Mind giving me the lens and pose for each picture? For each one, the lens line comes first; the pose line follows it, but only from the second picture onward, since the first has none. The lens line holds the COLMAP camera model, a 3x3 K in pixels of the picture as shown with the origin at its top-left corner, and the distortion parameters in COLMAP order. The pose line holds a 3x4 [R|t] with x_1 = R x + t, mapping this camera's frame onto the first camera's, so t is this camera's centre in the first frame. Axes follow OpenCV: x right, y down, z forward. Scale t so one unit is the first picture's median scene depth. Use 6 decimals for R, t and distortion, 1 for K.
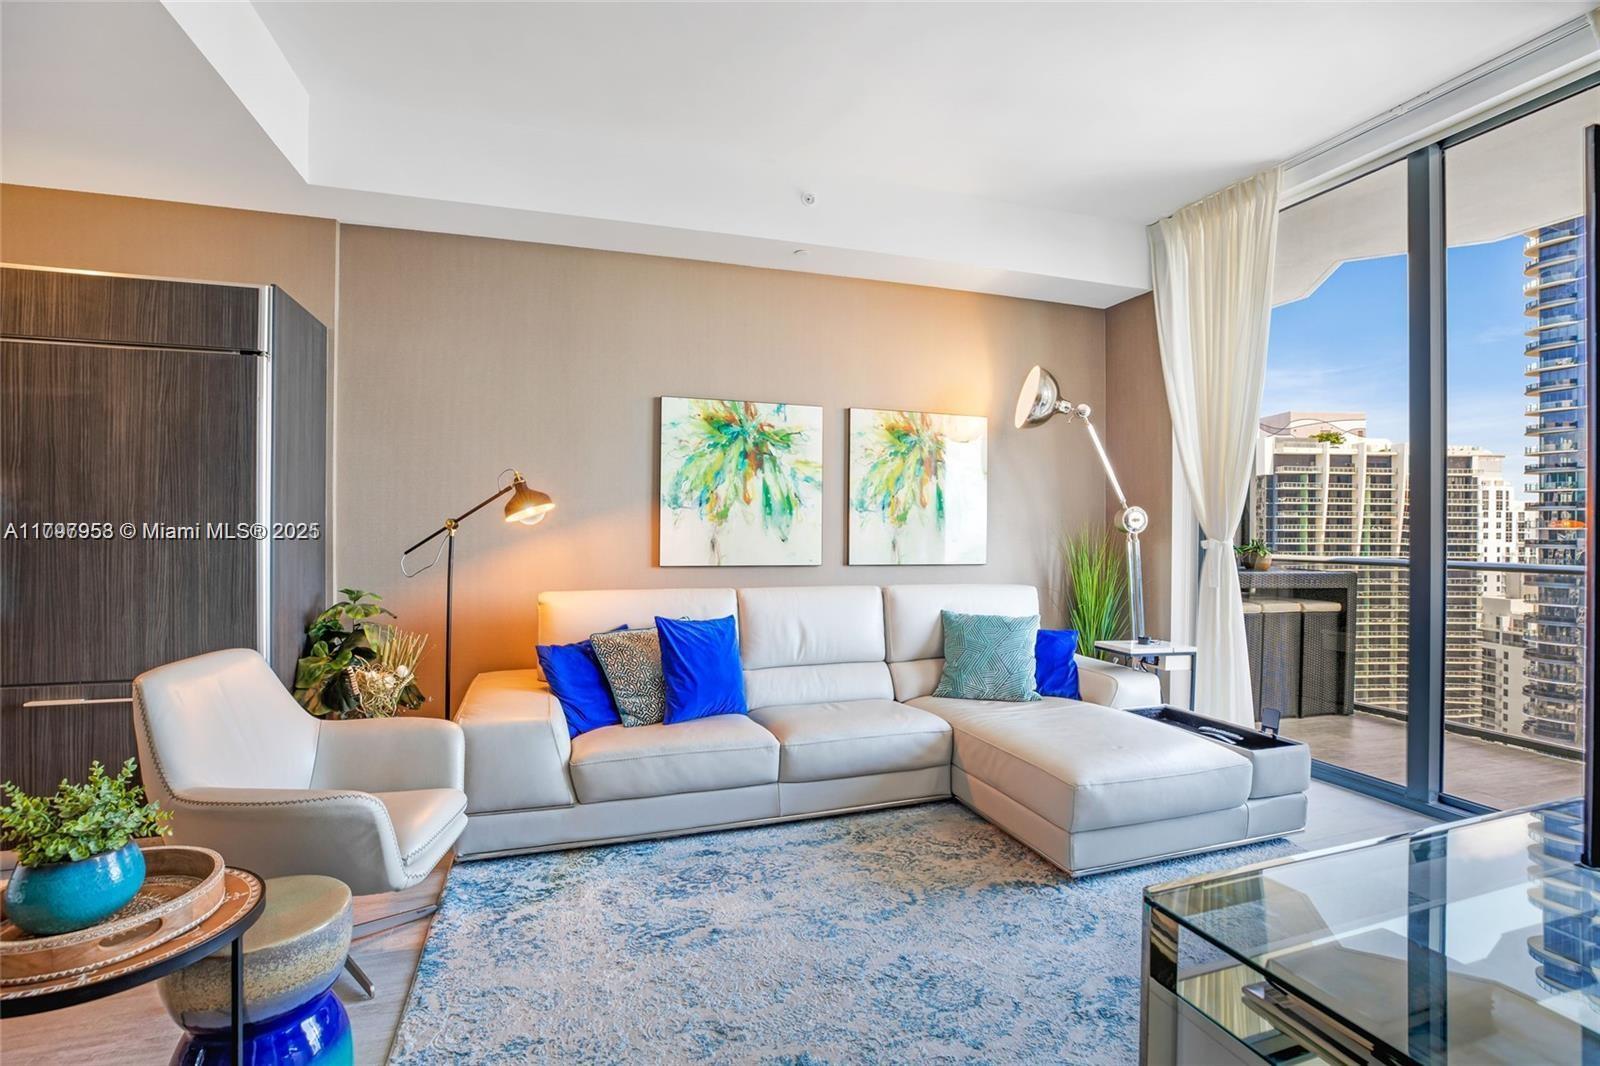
lens RADIAL K [[745.2, 0, 809.3], [0, 745.2, 532.0], [0, 0, 1]] dist [-0.042750, 0.012155]
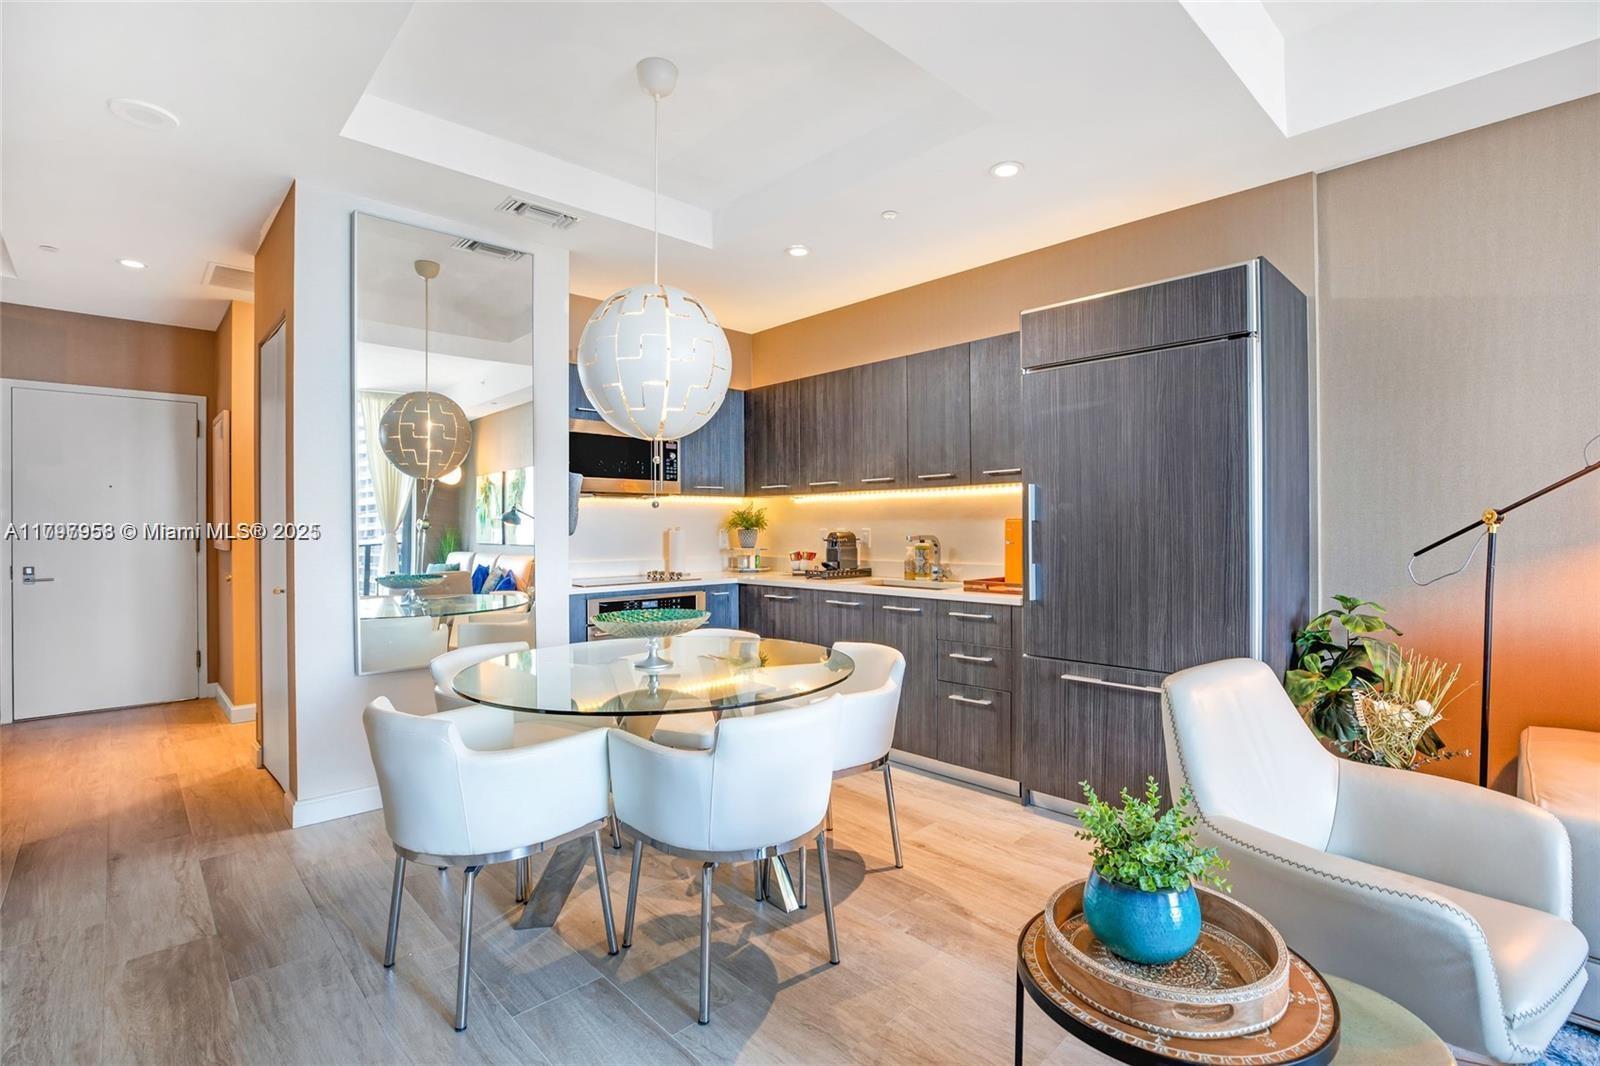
lens RADIAL K [[745.2, 0, 809.0], [0, 745.2, 537.6], [0, 0, 1]] dist [-0.042750, 0.012155]
pose [[0.434259, 0.007100, -0.900760, -0.140843], [0.004275, 0.999941, 0.009943, -0.000115], [0.900778, -0.008169, 0.434204, 0.083386]]
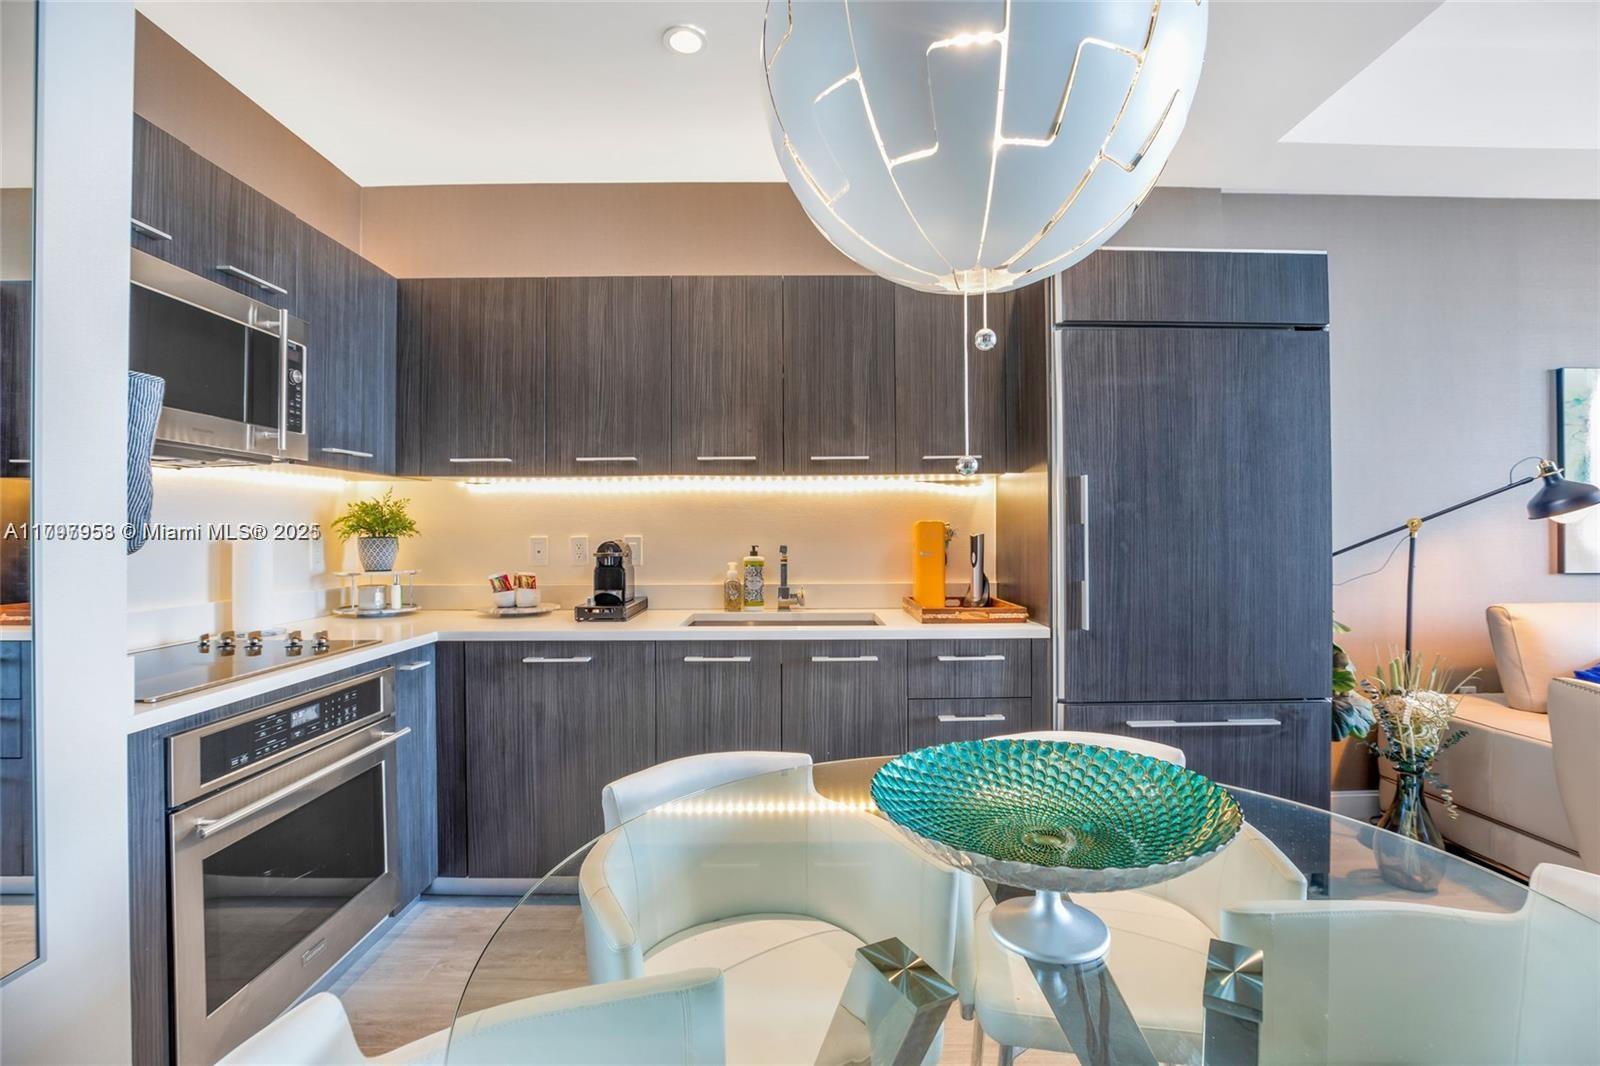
lens RADIAL K [[745.2, 0, 813.2], [0, 745.2, 527.5], [0, 0, 1]] dist [-0.042750, 0.012155]
pose [[0.956829, -0.008323, -0.290531, -0.947436], [0.006359, 0.999950, -0.007702, -0.004208], [0.290581, 0.005522, 0.956835, -0.009993]]
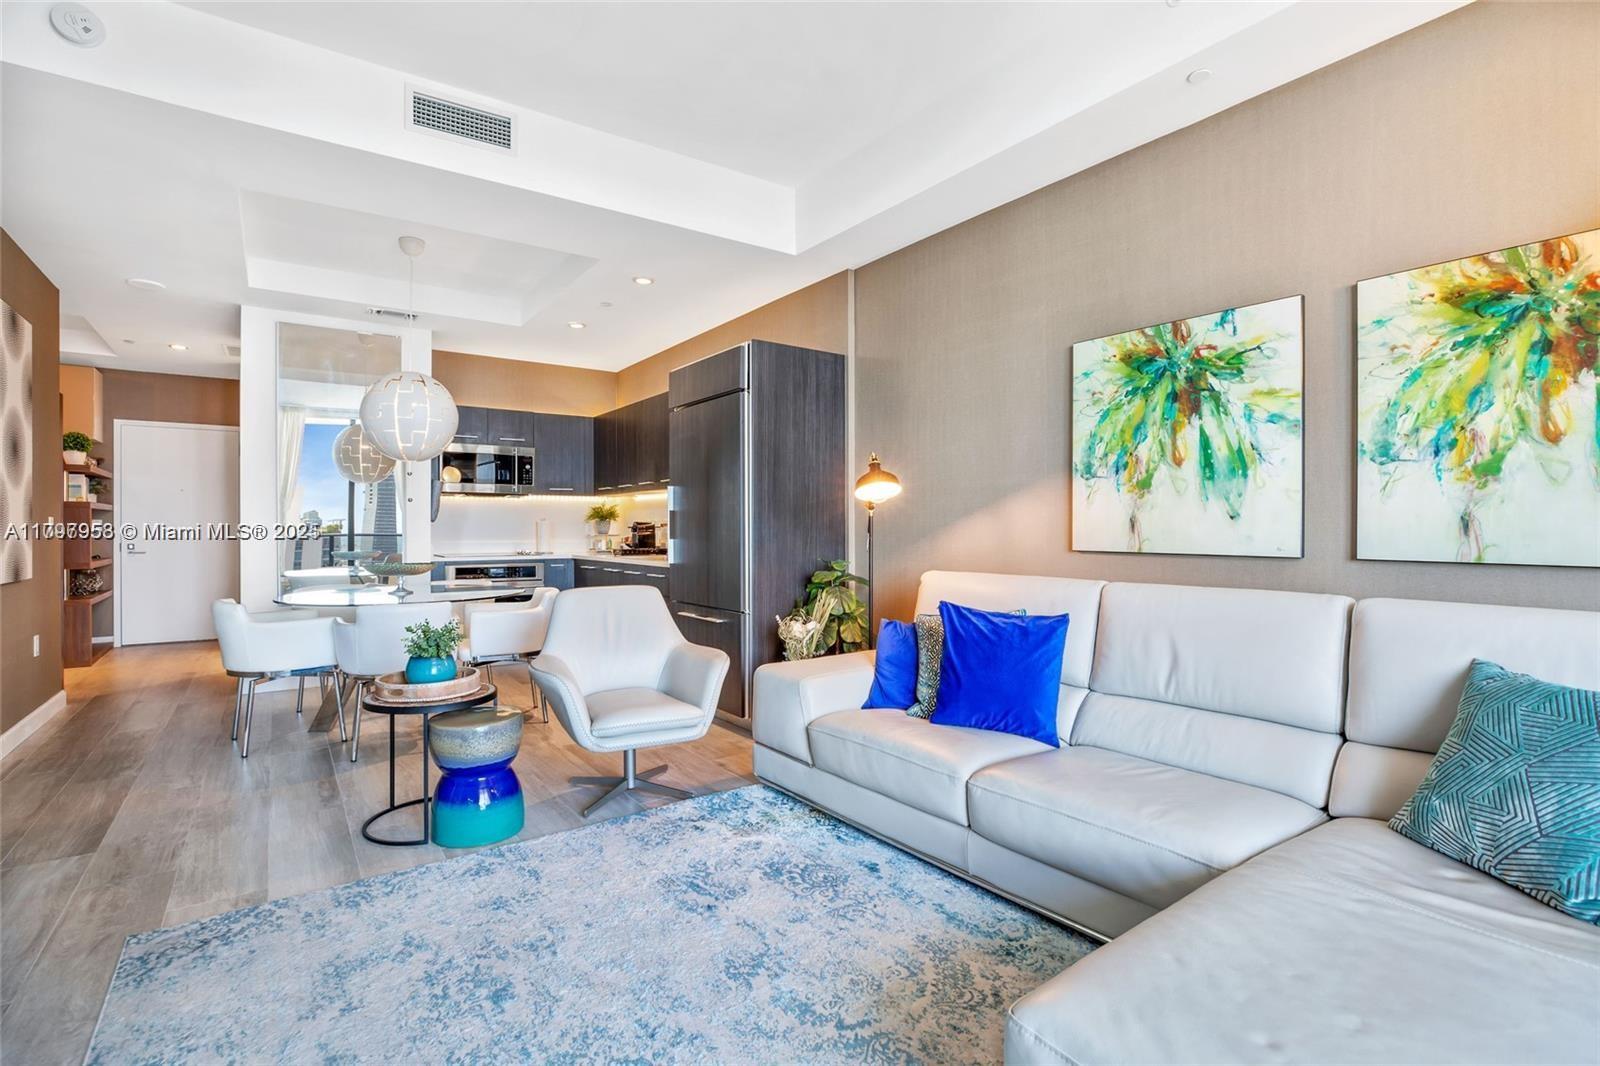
lens RADIAL K [[745.2, 0, 812.1], [0, 745.2, 528.5], [0, 0, 1]] dist [-0.042750, 0.012155]
pose [[0.317685, -0.003799, -0.948189, 0.593993], [0.000875, 0.999993, -0.003713, 0.029894], [0.948196, 0.000349, 0.317686, 0.573293]]
